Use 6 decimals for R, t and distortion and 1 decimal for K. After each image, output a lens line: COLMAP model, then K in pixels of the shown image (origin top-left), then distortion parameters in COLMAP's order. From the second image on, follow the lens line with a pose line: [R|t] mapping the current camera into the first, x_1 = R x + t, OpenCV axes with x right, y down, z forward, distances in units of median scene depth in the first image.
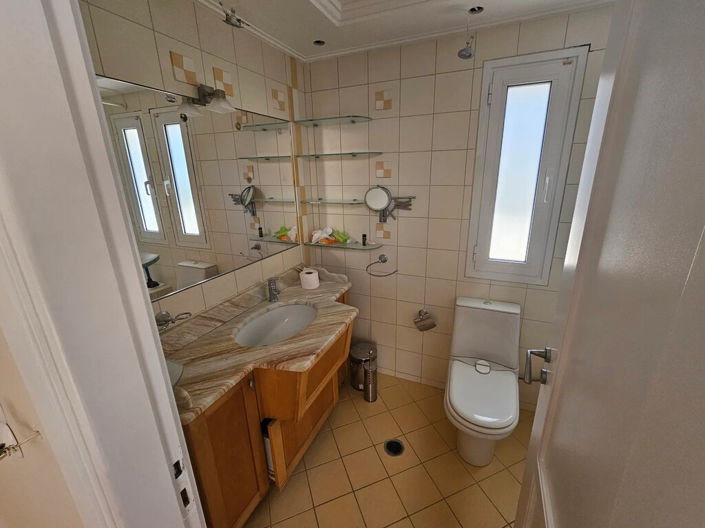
lens RADIAL K [[288.6, 0, 358.6], [0, 288.6, 259.0], [0, 0, 1]] dist [-0.000970, -0.001179]
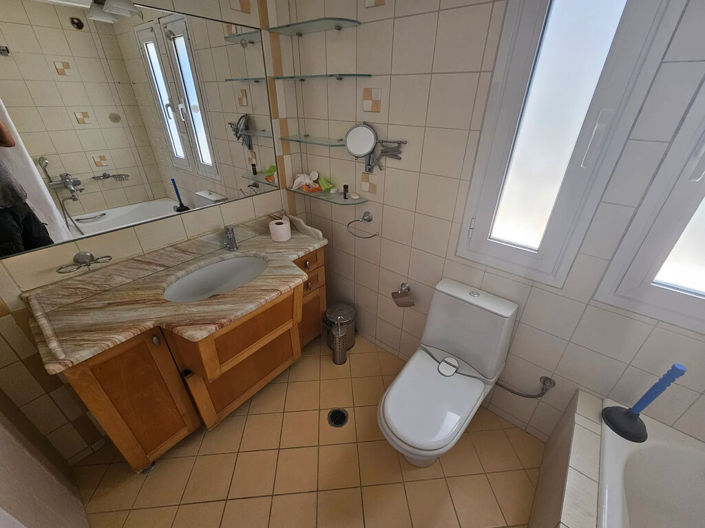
lens RADIAL K [[288.6, 0, 350.7], [0, 288.6, 261.9], [0, 0, 1]] dist [-0.000970, -0.001179]
pose [[0.960592, 0.161961, -0.225904, 0.273642], [-0.106849, 0.965418, 0.237807, -0.075964], [0.256607, -0.204298, 0.944677, 0.189022]]
